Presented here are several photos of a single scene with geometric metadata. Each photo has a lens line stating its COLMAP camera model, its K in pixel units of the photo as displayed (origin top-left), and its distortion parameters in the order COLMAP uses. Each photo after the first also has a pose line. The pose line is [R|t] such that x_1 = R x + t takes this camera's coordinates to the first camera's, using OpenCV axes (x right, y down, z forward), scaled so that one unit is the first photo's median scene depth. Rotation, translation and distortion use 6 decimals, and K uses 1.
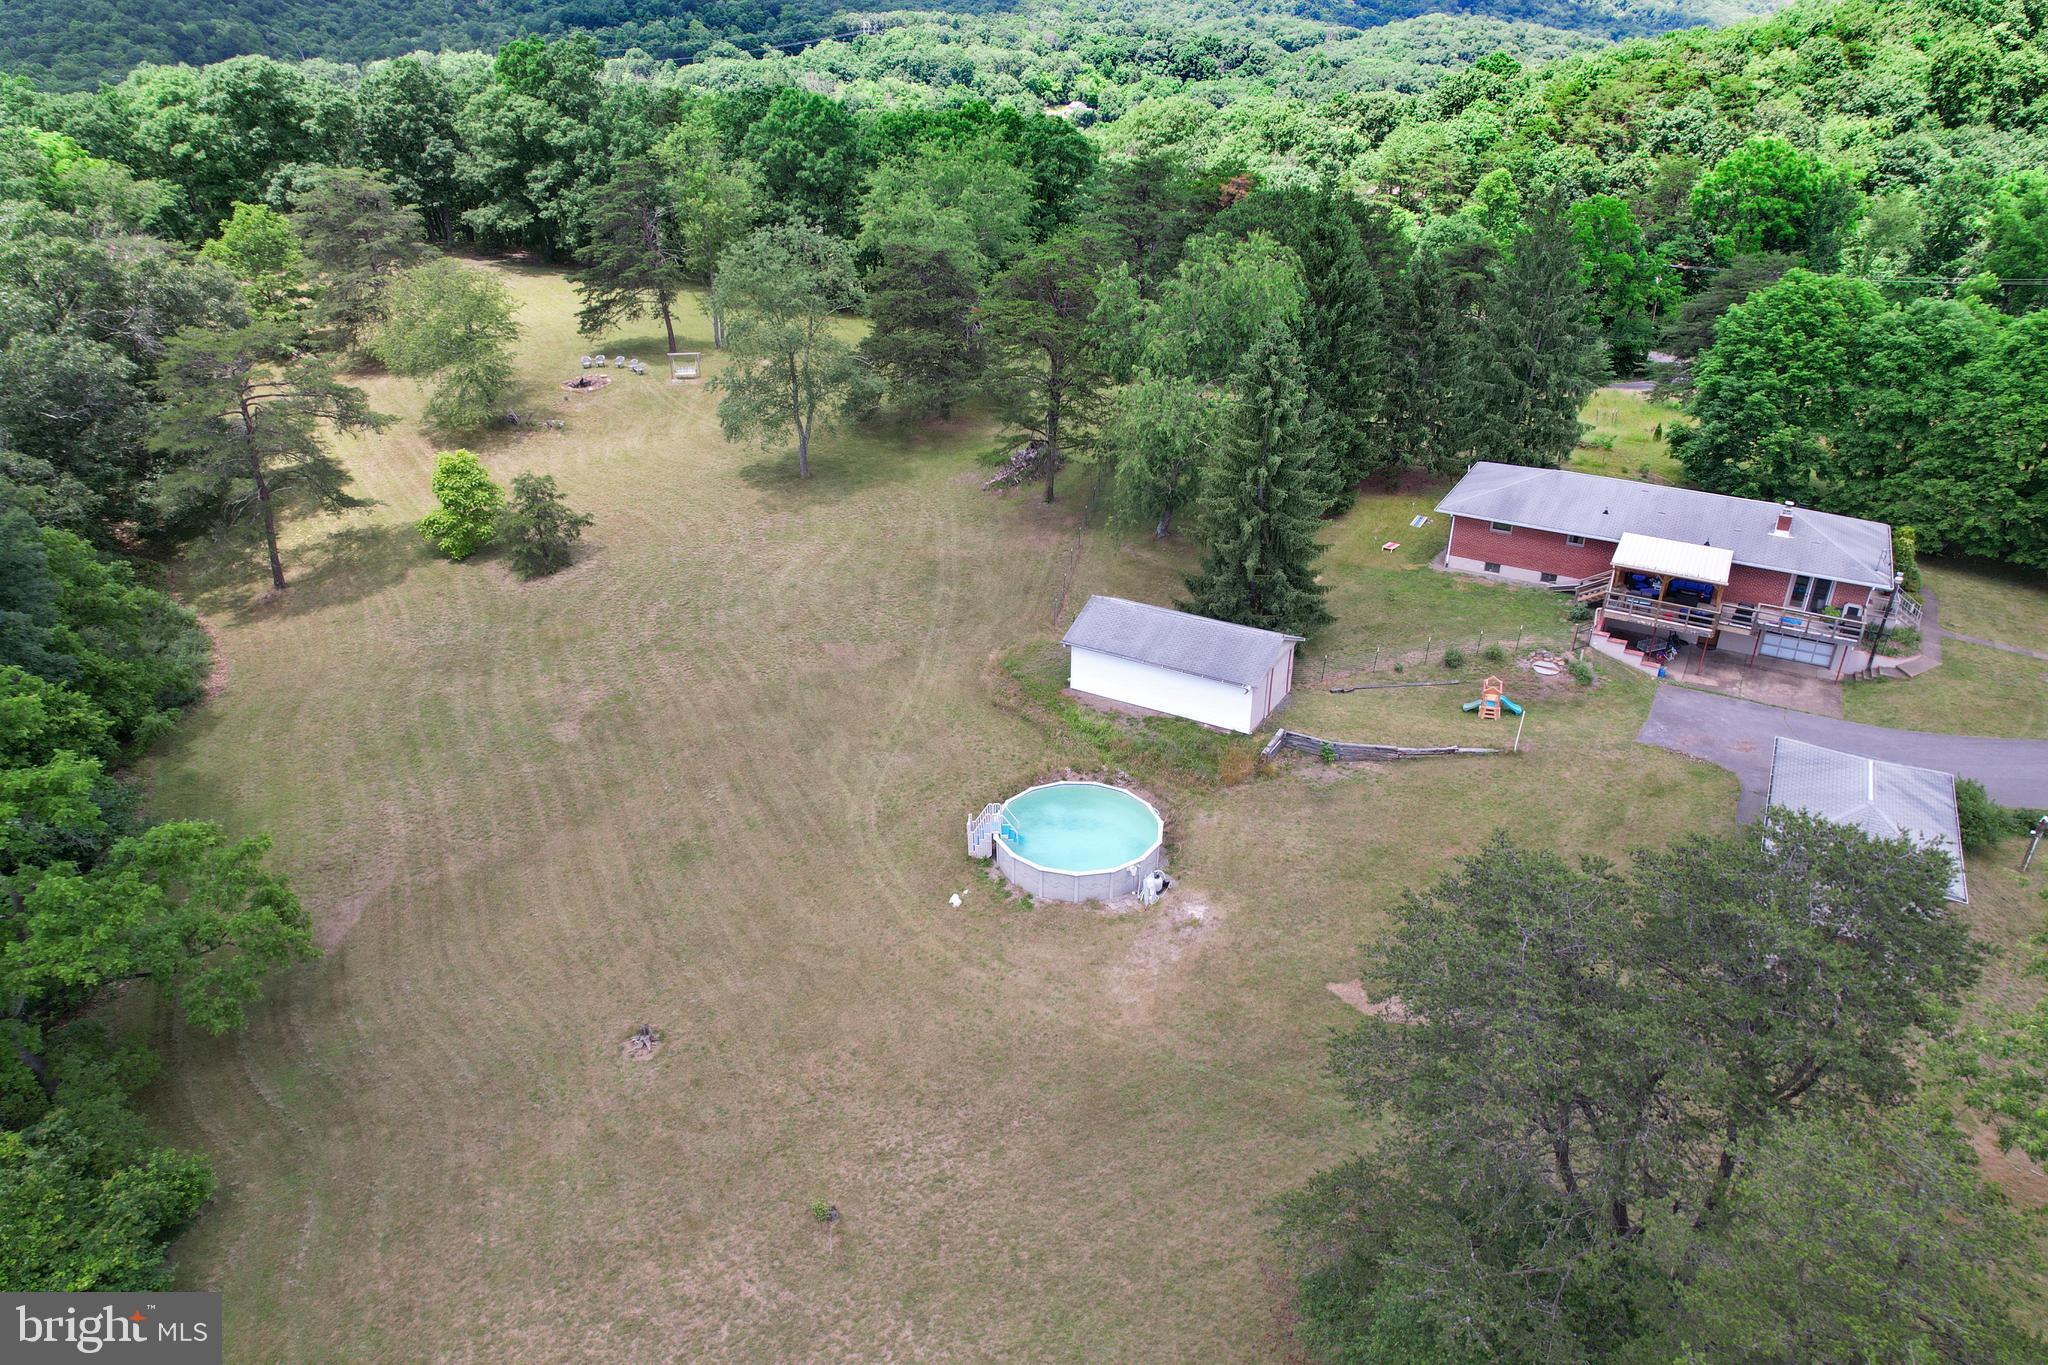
lens RADIAL K [[1299.8, 0, 989.5], [0, 1299.8, 681.9], [0, 0, 1]] dist [-0.091947, 0.073357]
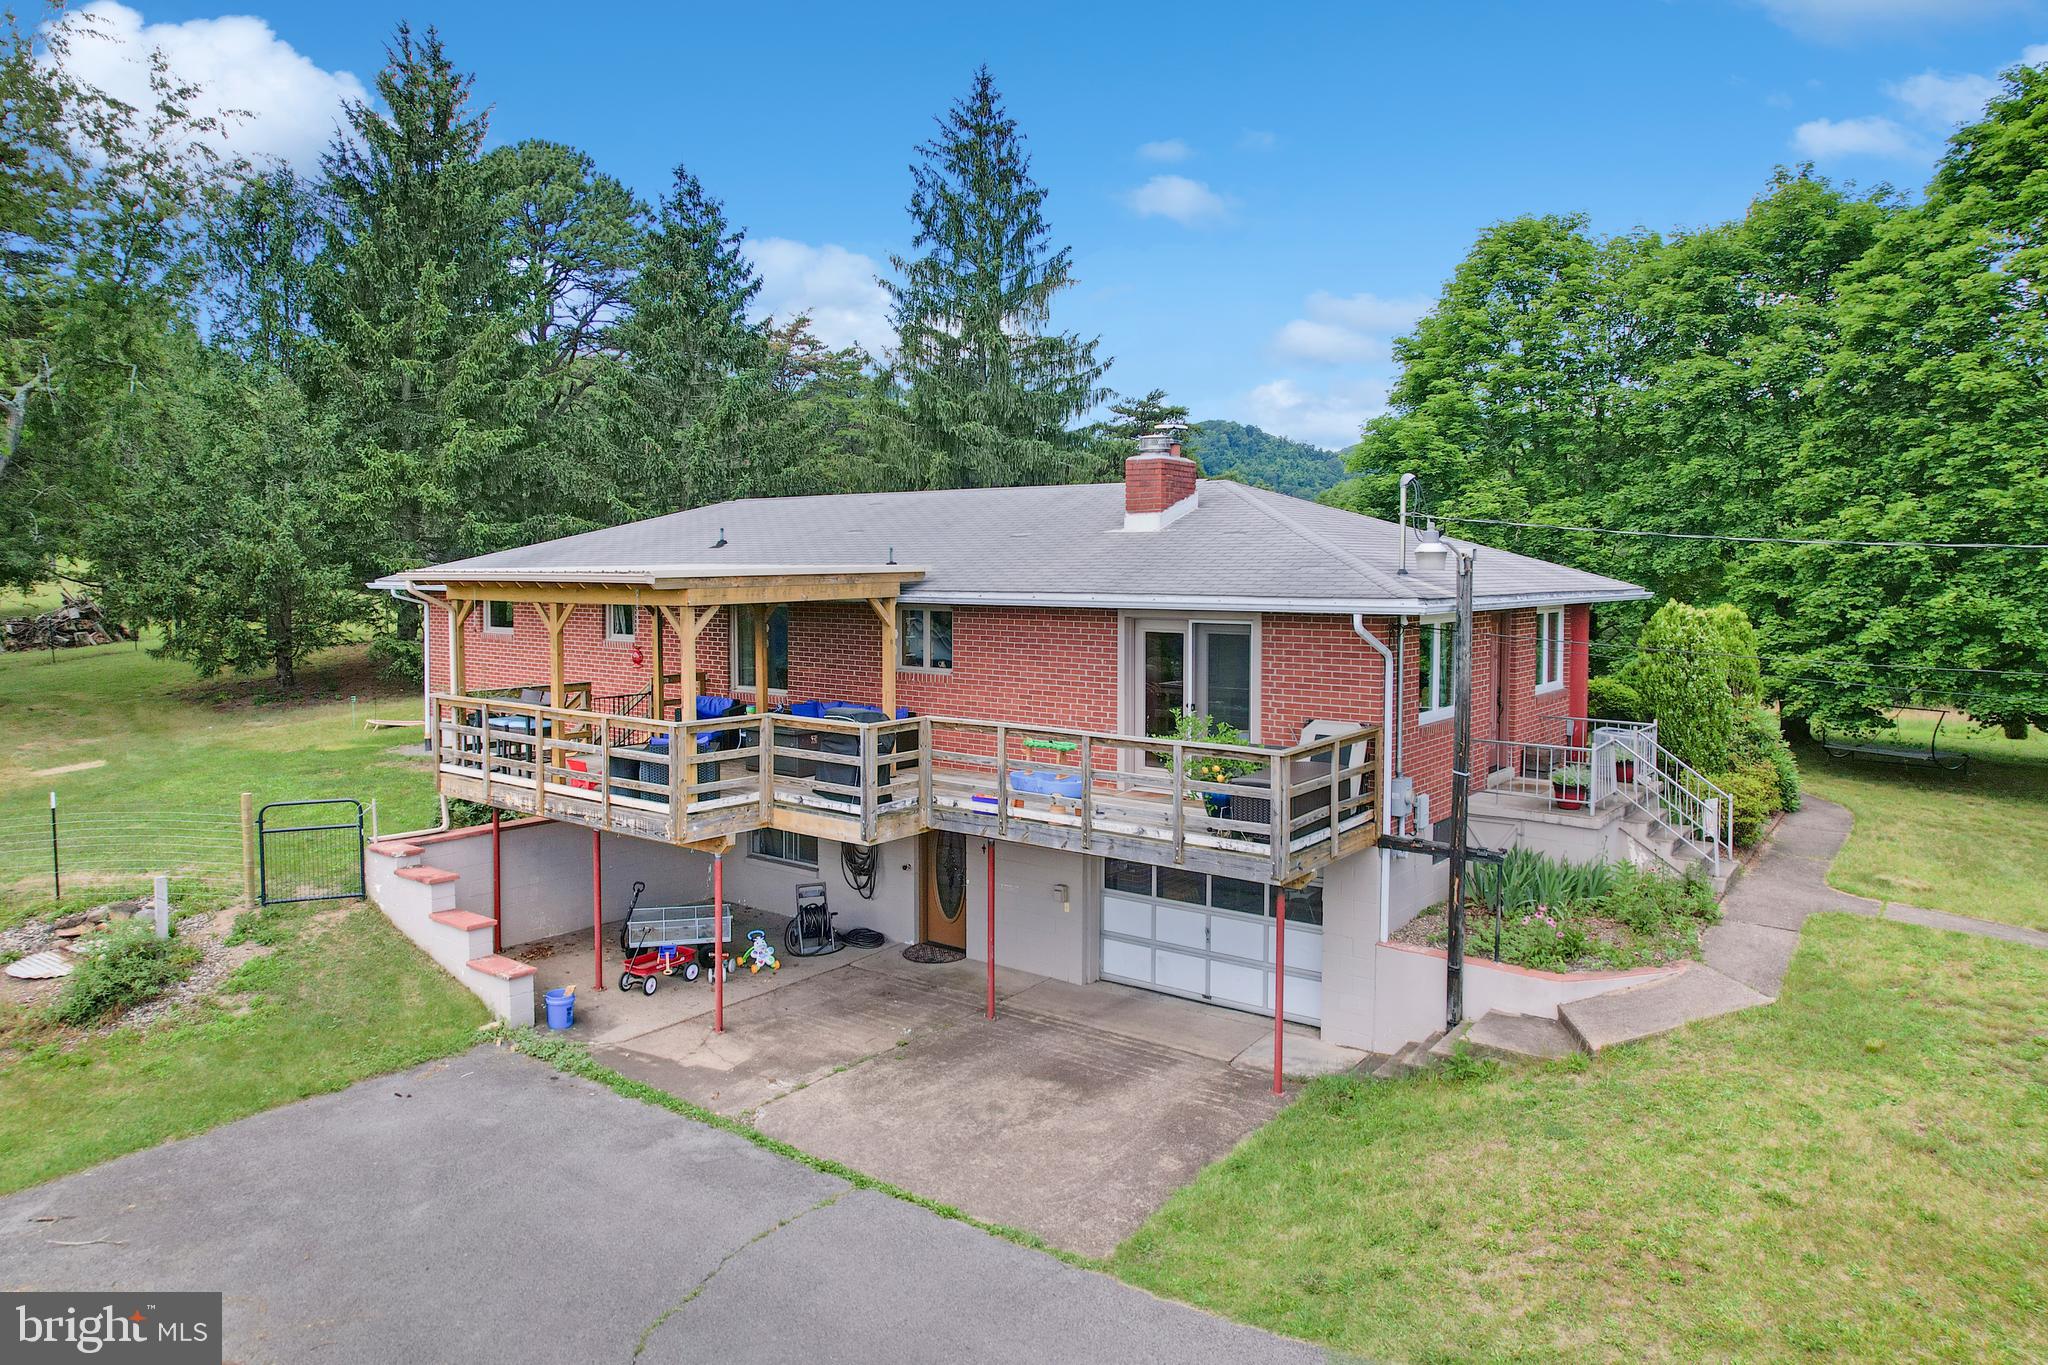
lens RADIAL K [[1311.9, 0, 1019.3], [0, 1311.9, 646.4], [0, 0, 1]] dist [-0.026233, 0.000051]
pose [[0.993675, 0.018799, -0.110710, 0.579437], [-0.061109, 0.917650, -0.392663, 0.019253], [0.094211, 0.396945, 0.912995, 0.687070]]
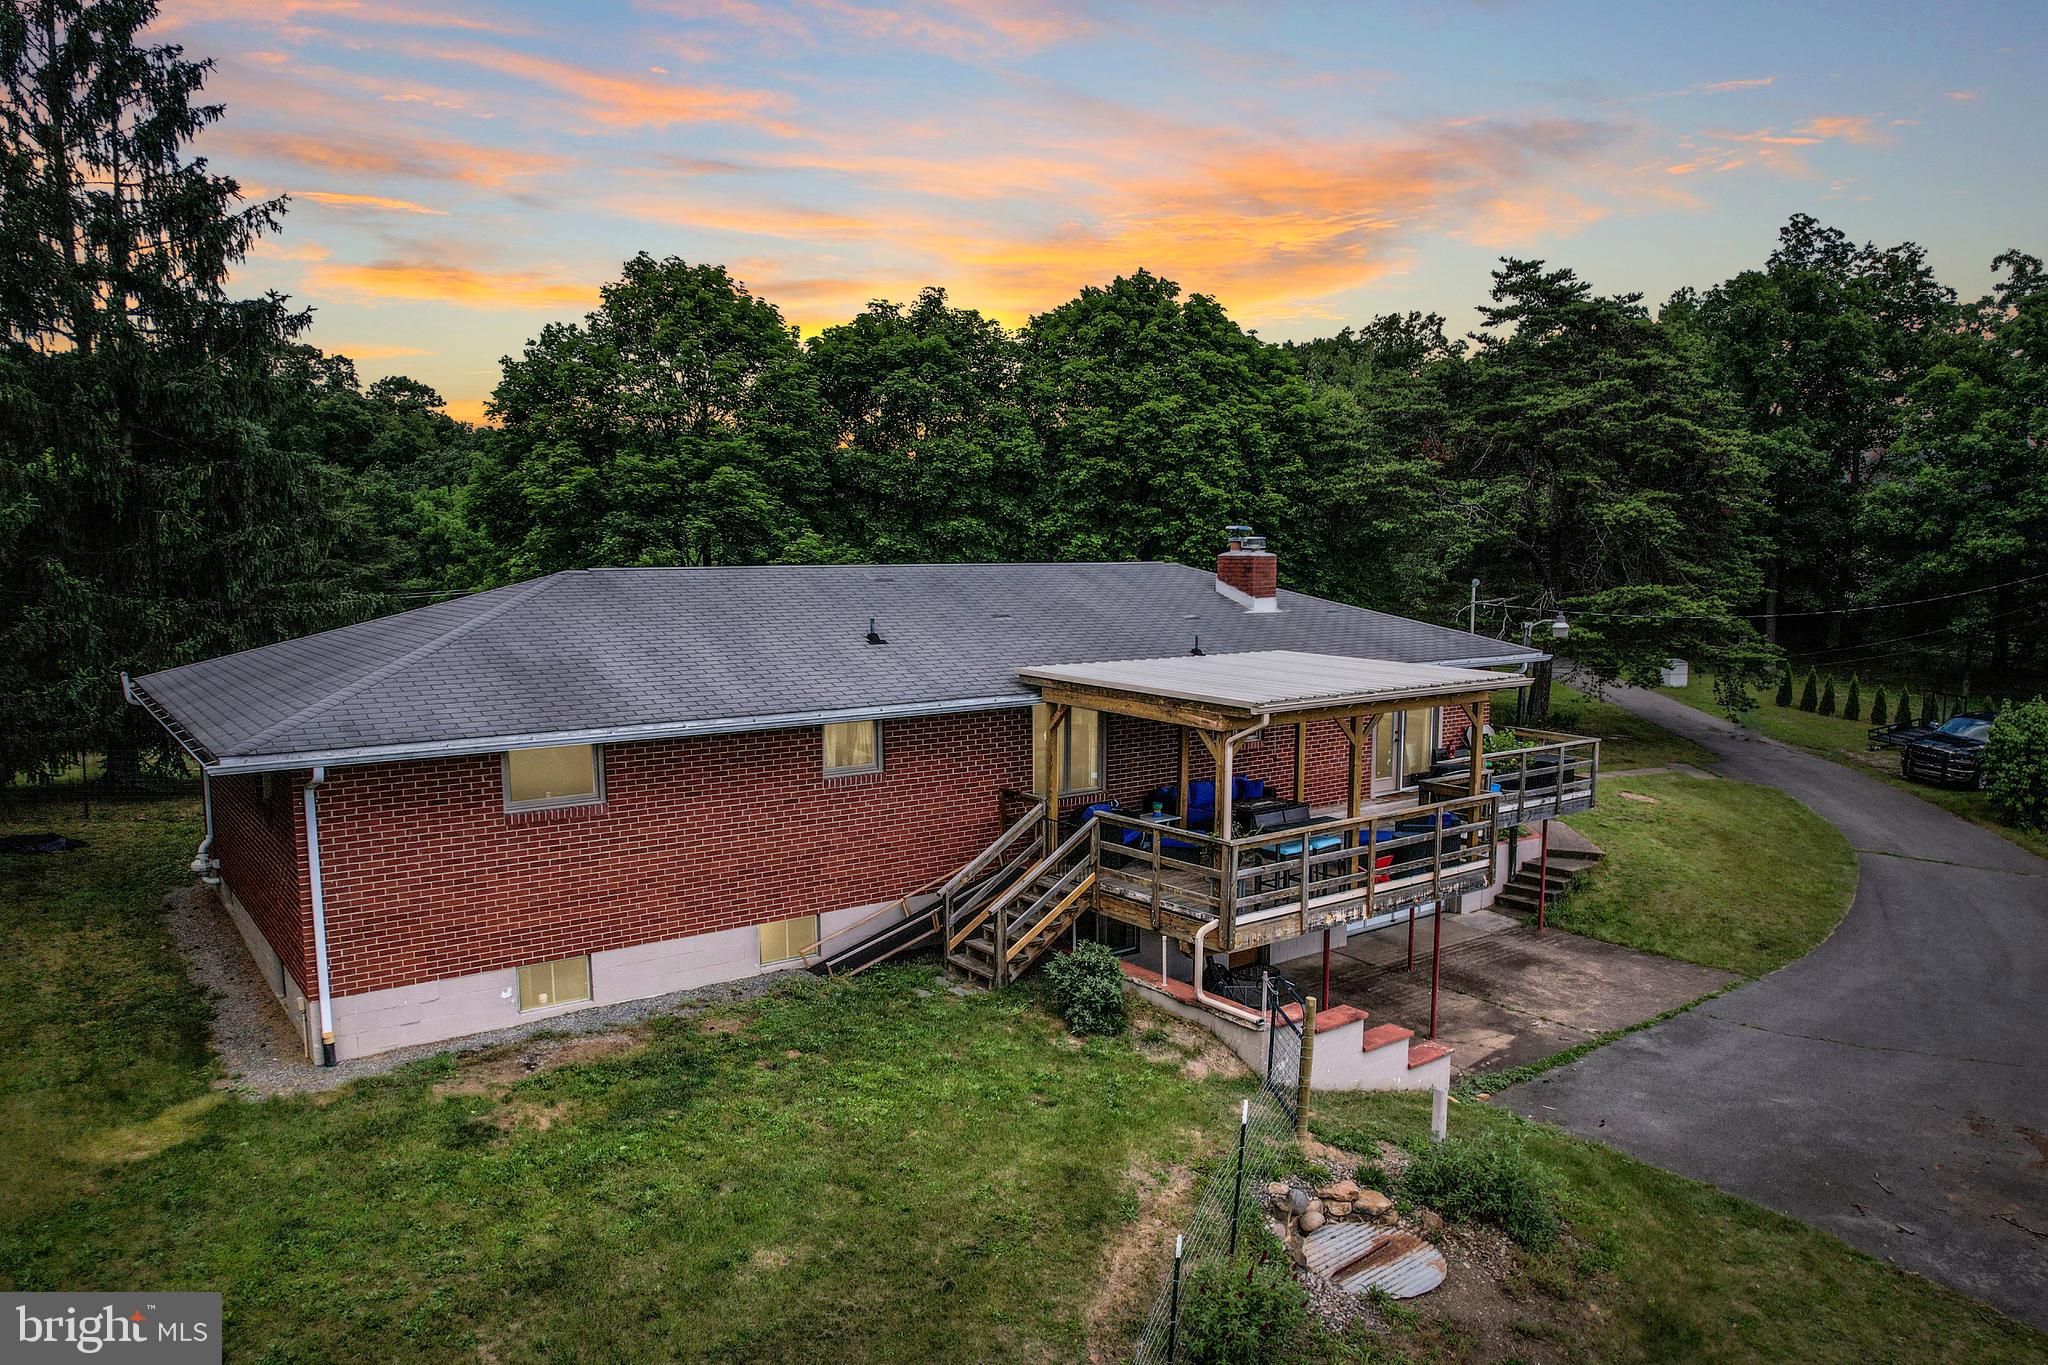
lens RADIAL K [[1416.7, 0, 1094.6], [0, 1416.7, 730.2], [0, 0, 1]] dist [-0.010486, -0.002029]
pose [[0.353750, -0.117779, 0.927895, 0.210363], [0.416811, 0.907944, -0.043658, -0.080059], [-0.837335, 0.402200, 0.370276, 0.830007]]
